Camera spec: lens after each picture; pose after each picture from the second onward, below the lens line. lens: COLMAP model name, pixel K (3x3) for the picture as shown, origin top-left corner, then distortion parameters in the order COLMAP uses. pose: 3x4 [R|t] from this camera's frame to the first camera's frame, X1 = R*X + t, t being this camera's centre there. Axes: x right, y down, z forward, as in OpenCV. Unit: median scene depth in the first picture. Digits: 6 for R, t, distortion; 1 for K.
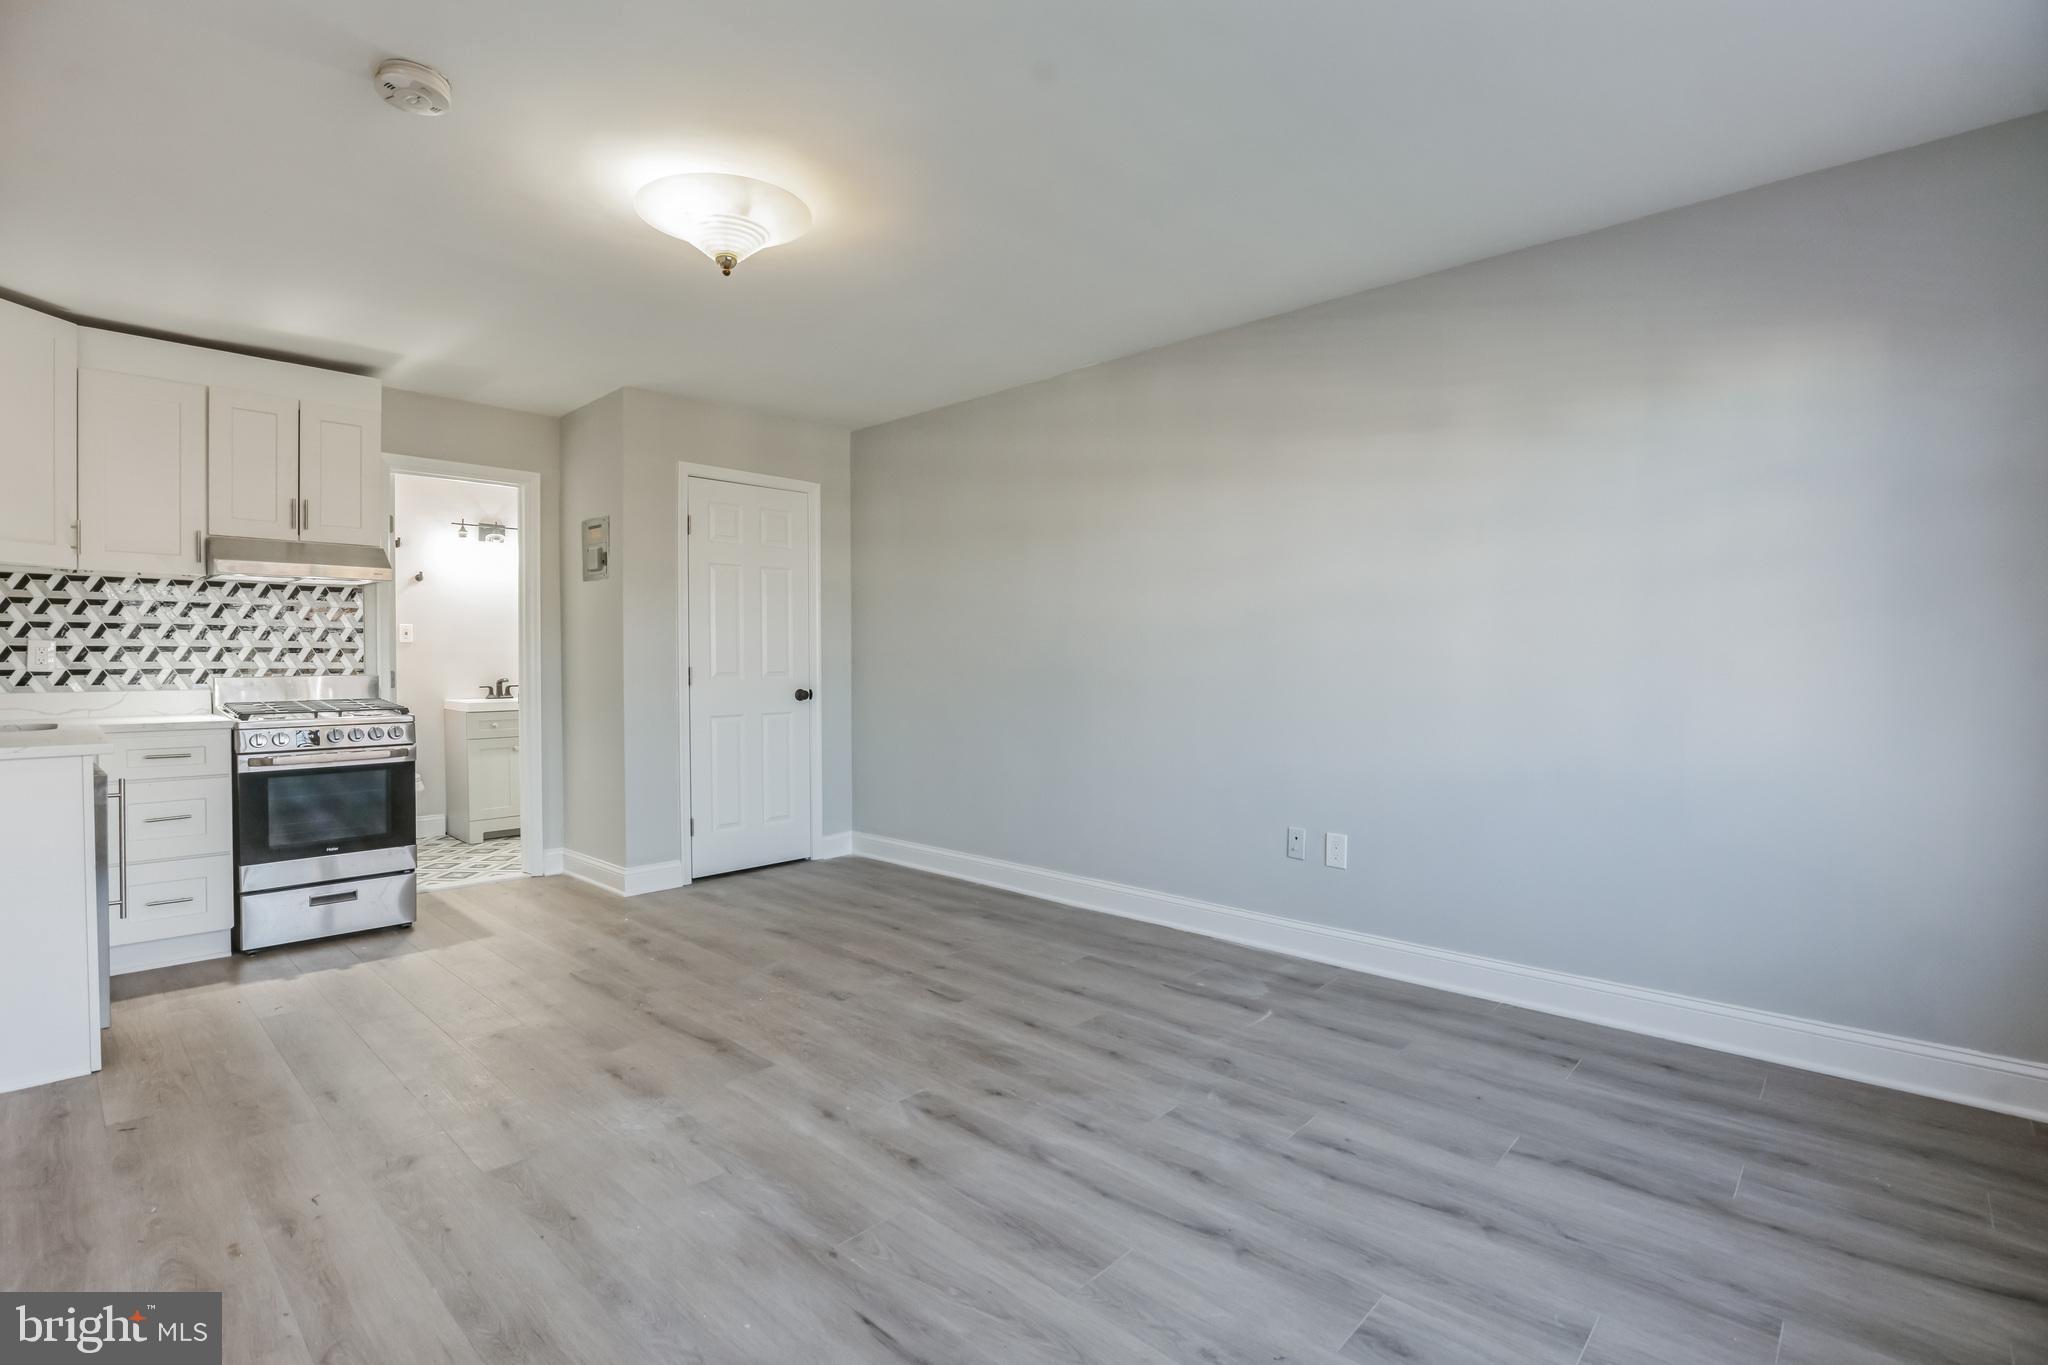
lens RADIAL K [[939.1, 0, 1033.0], [0, 939.1, 670.6], [0, 0, 1]] dist [-0.034046, 0.008244]
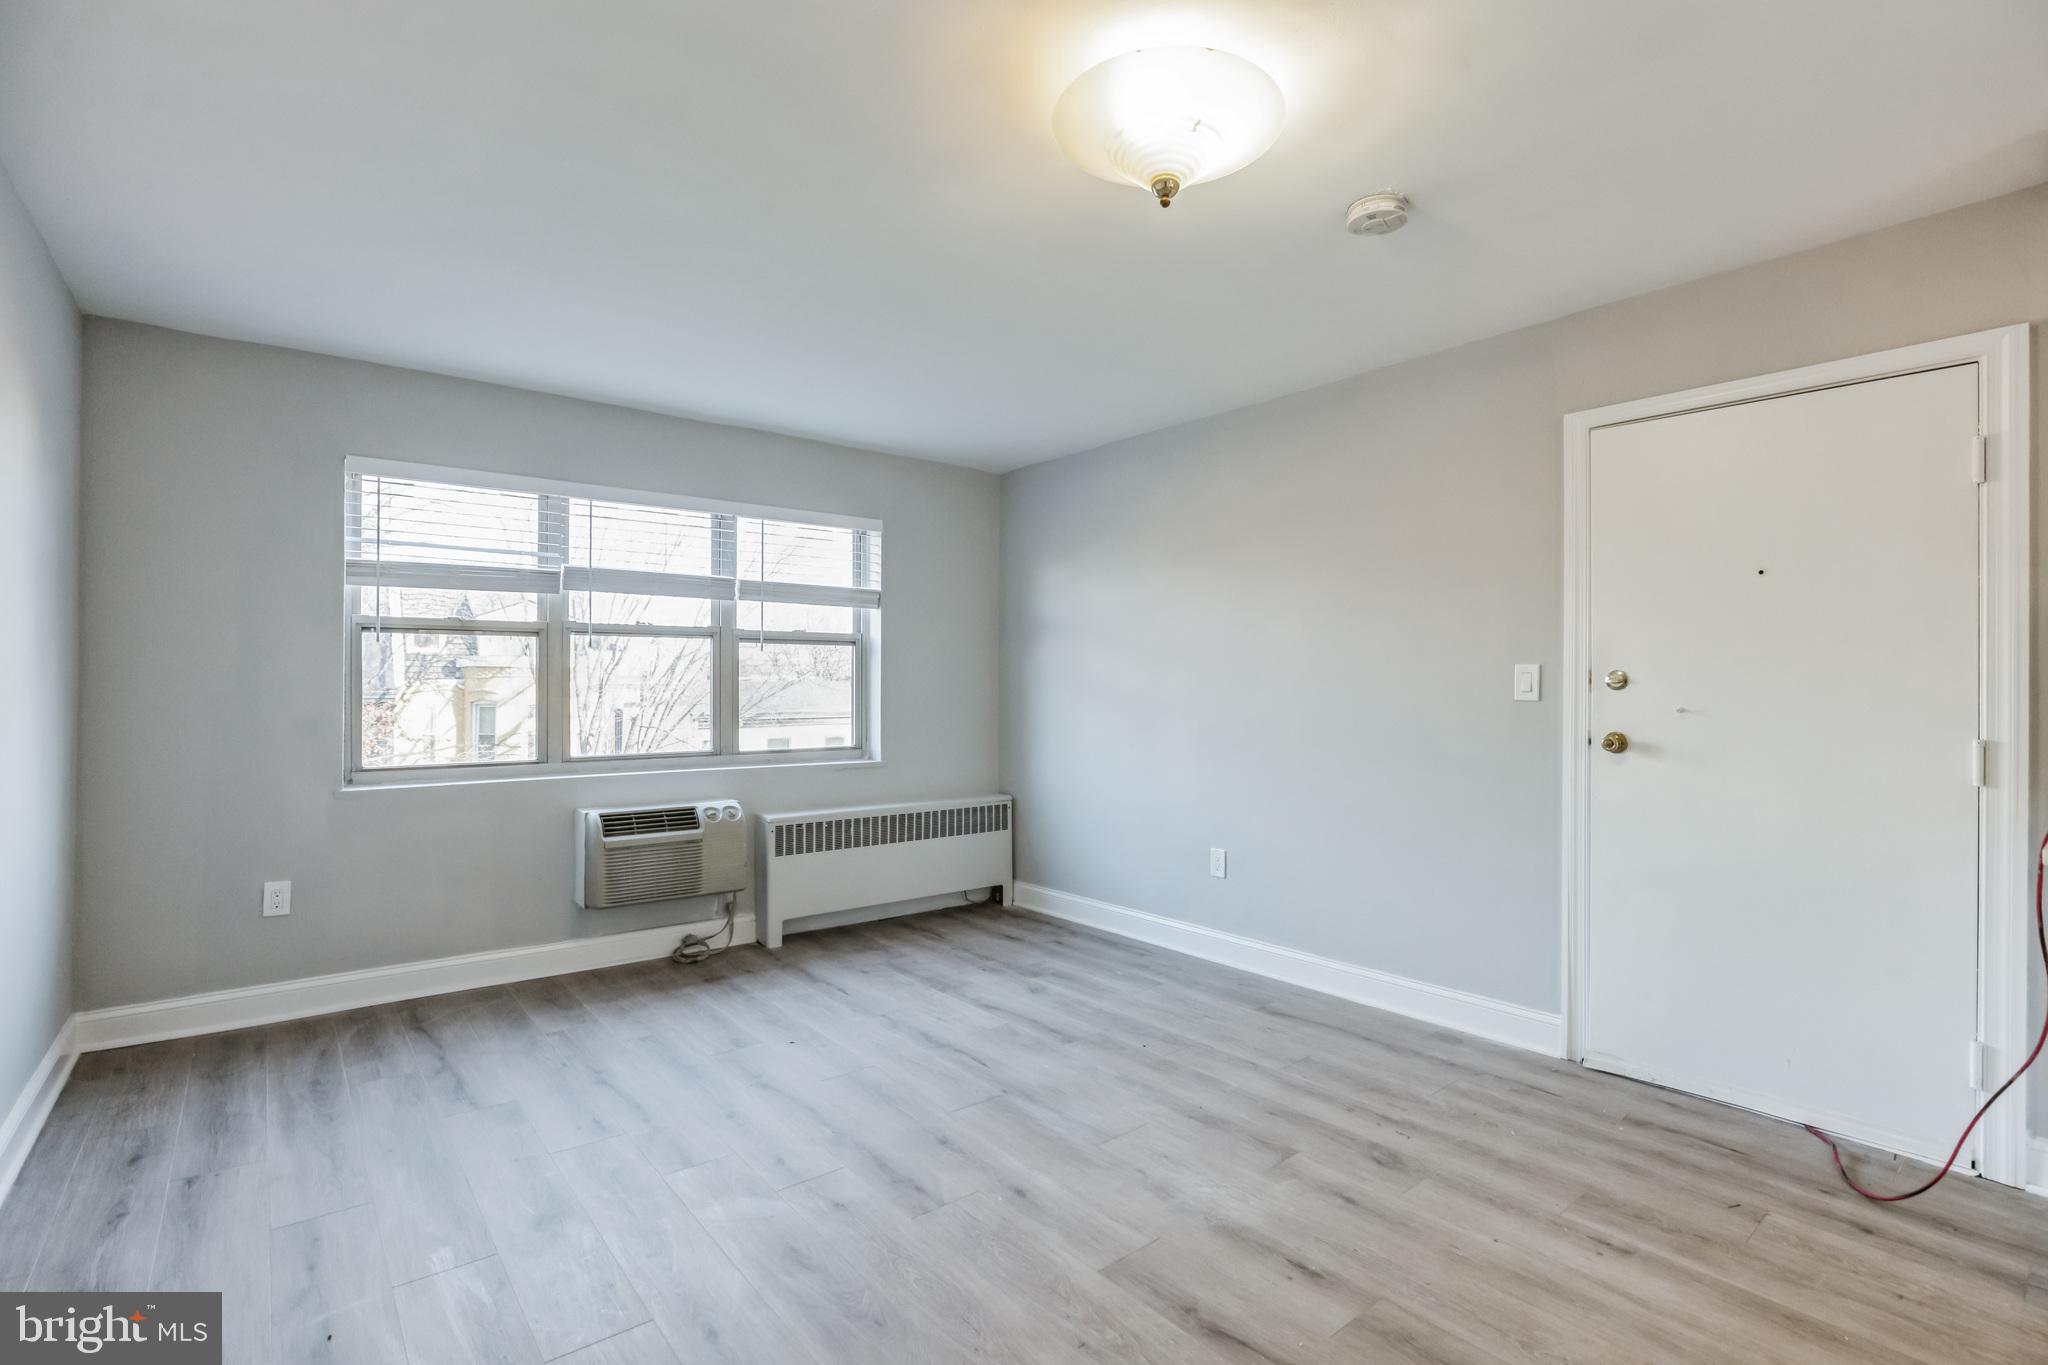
lens RADIAL K [[944.6, 0, 1032.8], [0, 944.6, 678.9], [0, 0, 1]] dist [-0.036699, 0.005645]
pose [[-0.990926, 0.000732, 0.134405, -0.223773], [0.001583, 0.999979, 0.006228, -0.038969], [-0.134397, 0.006384, -0.990907, 1.204064]]
